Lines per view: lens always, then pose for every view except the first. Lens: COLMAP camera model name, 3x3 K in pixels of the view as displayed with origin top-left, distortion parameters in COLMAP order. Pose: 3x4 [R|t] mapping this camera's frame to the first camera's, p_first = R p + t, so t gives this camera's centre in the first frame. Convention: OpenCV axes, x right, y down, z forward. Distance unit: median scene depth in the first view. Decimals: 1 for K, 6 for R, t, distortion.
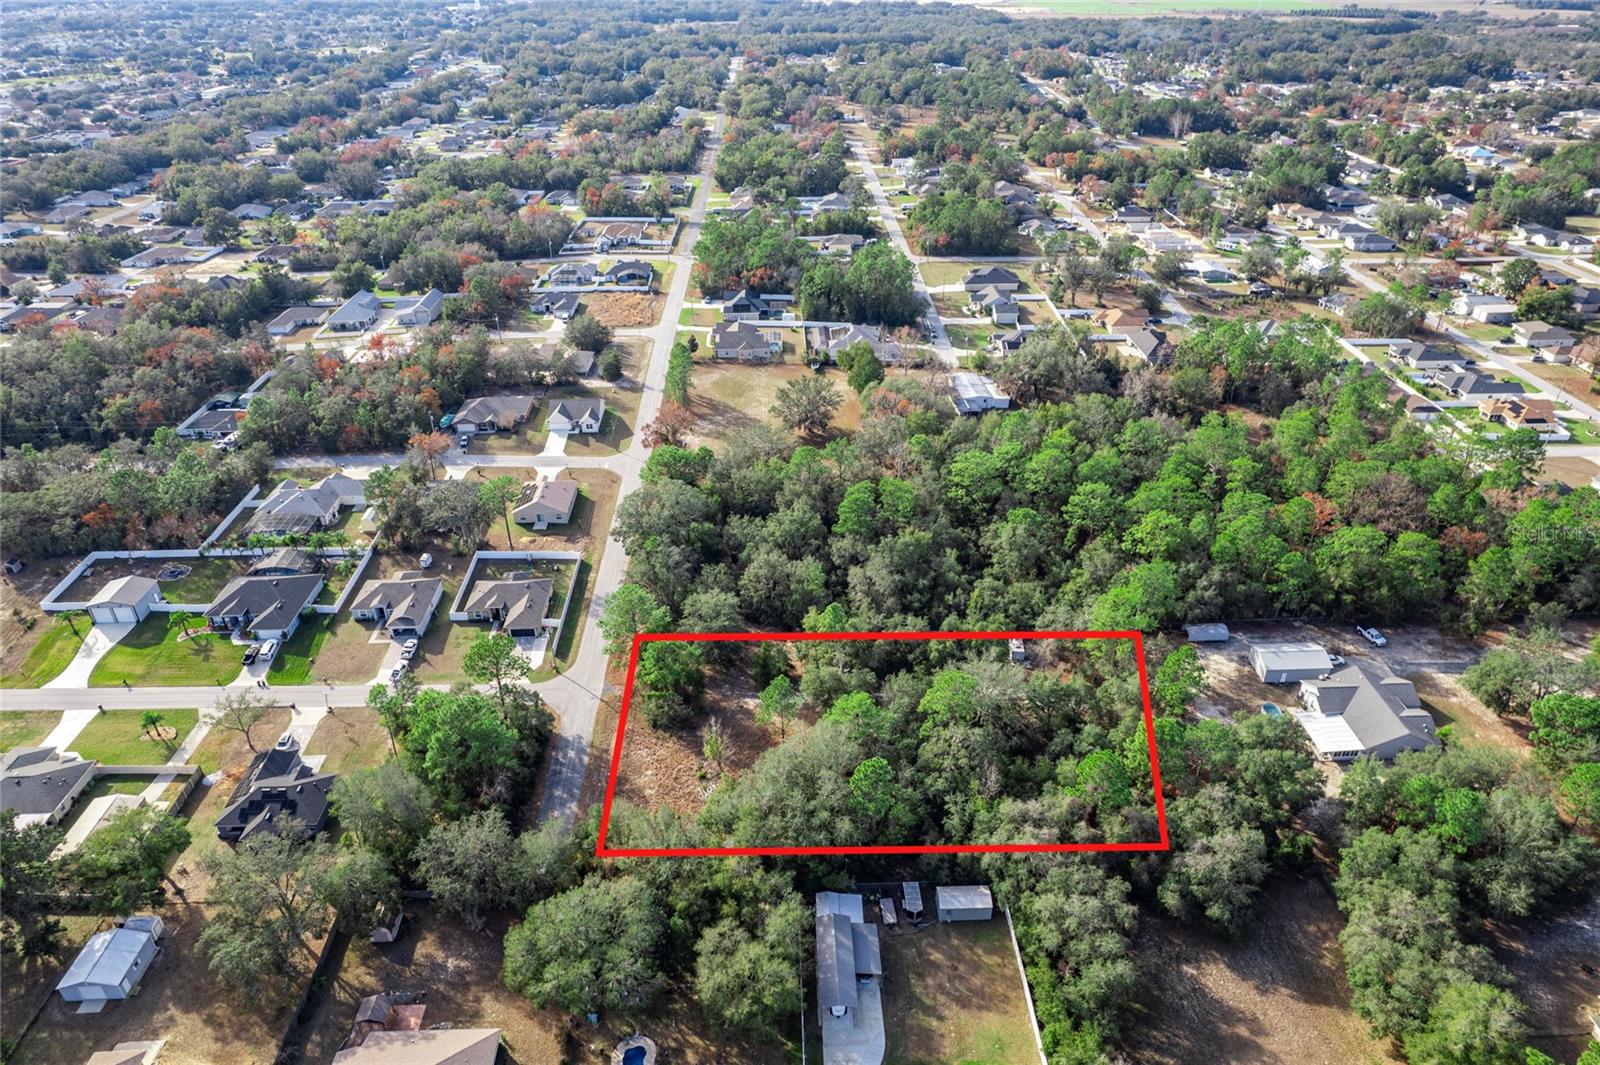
lens RADIAL K [[1023.1, 0, 800.7], [0, 1023.1, 535.2], [0, 0, 1]] dist [-0.080451, 0.073561]
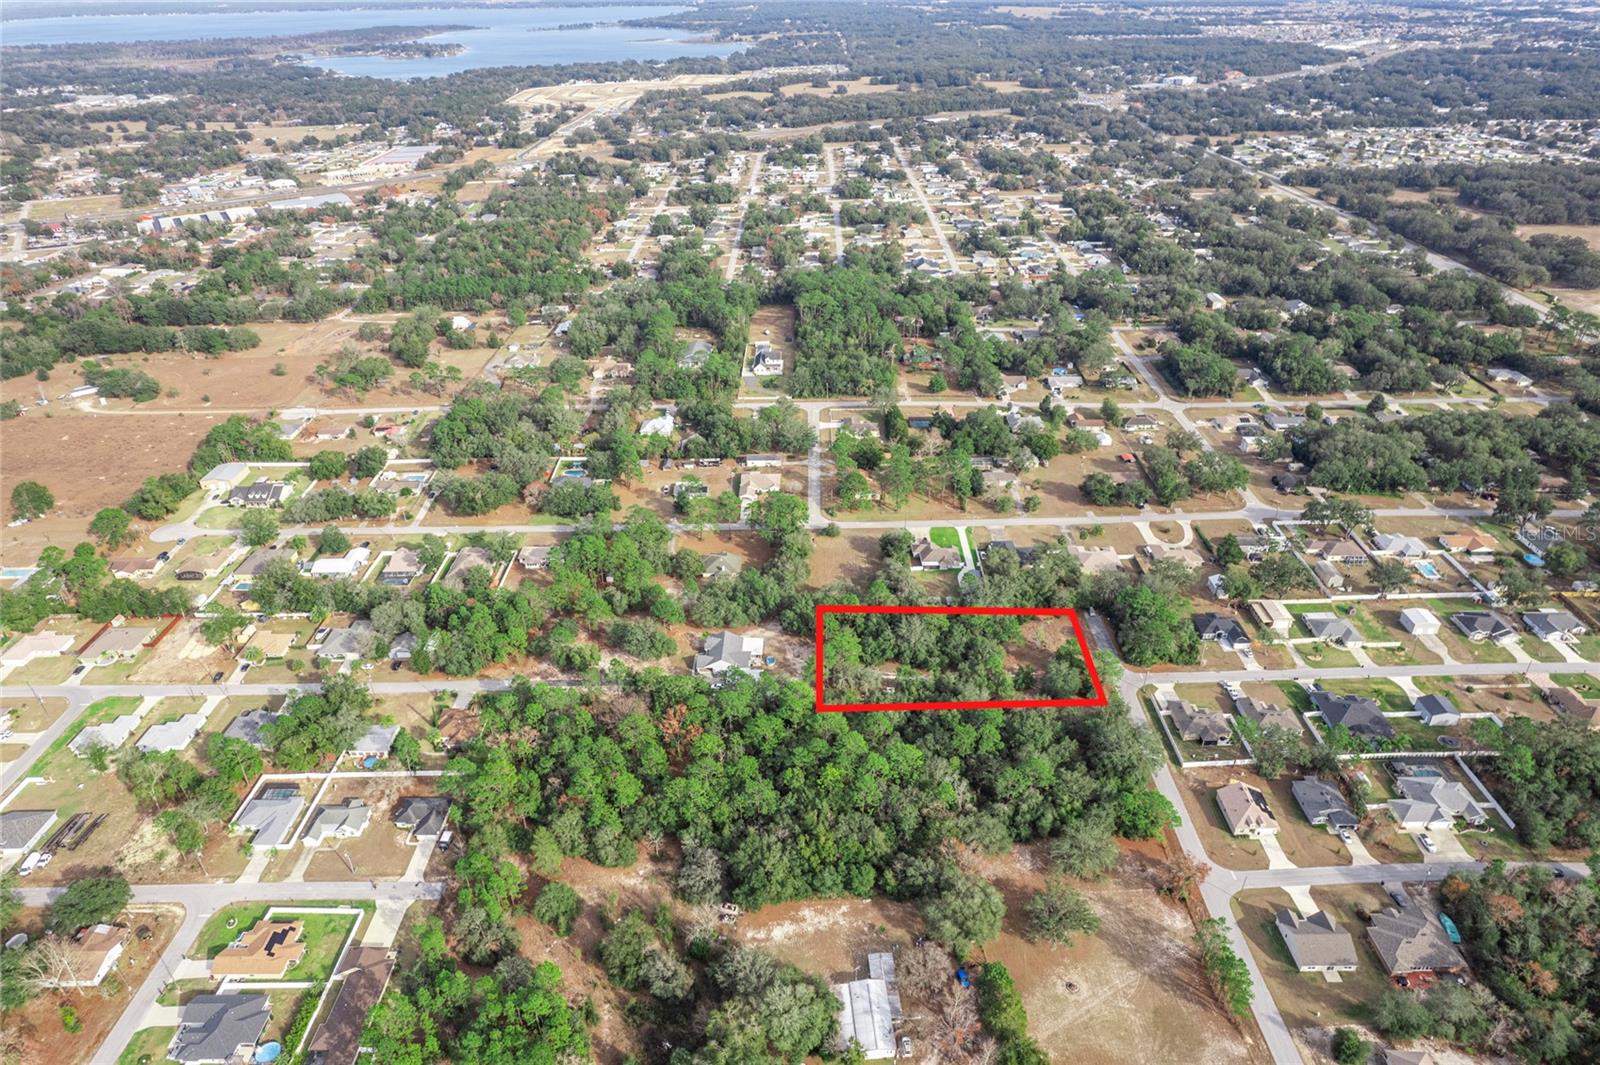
lens RADIAL K [[1023.1, 0, 800.7], [0, 1023.1, 535.2], [0, 0, 1]] dist [-0.080451, 0.073561]
pose [[-0.998877, 0.004167, 0.047194, 0.199661], [0.042966, 0.499426, 0.865291, -1.114880], [-0.019964, 0.866347, -0.499044, 1.164659]]
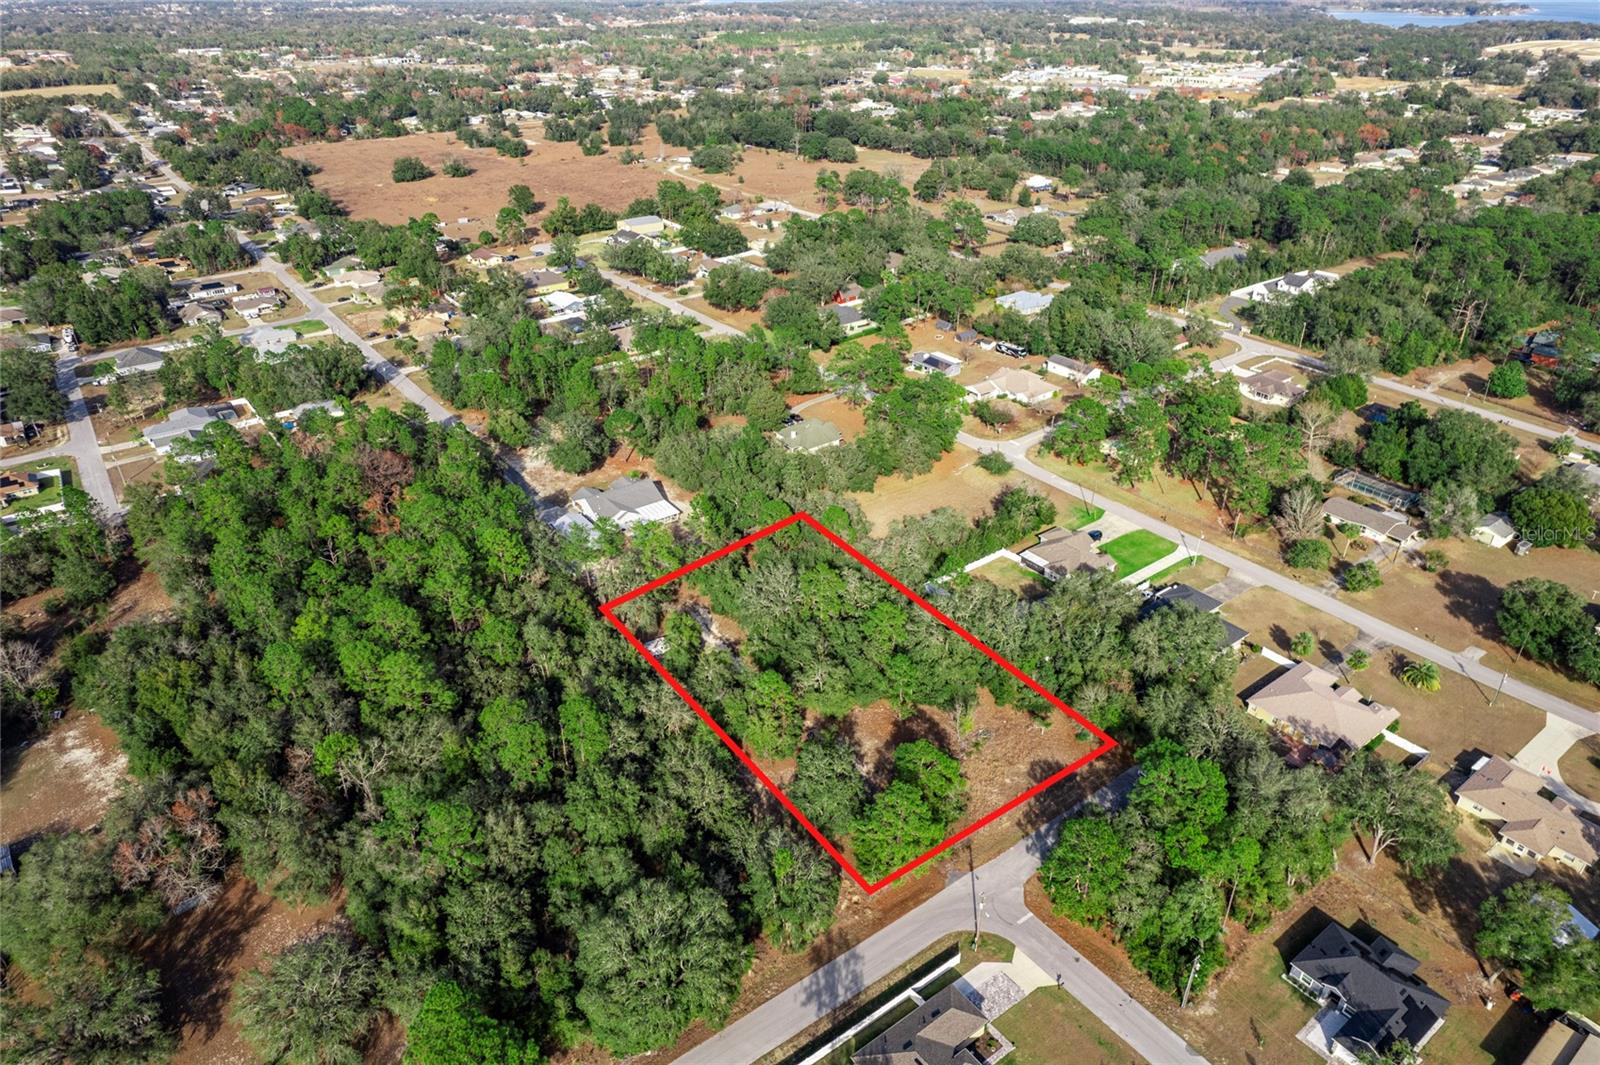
lens RADIAL K [[1023.1, 0, 800.7], [0, 1023.1, 535.2], [0, 0, 1]] dist [-0.080451, 0.073561]
pose [[-0.573660, -0.392889, 0.718716, -0.403250], [0.426004, 0.606331, 0.671479, -0.416720], [-0.699596, 0.691376, -0.180455, 0.706788]]
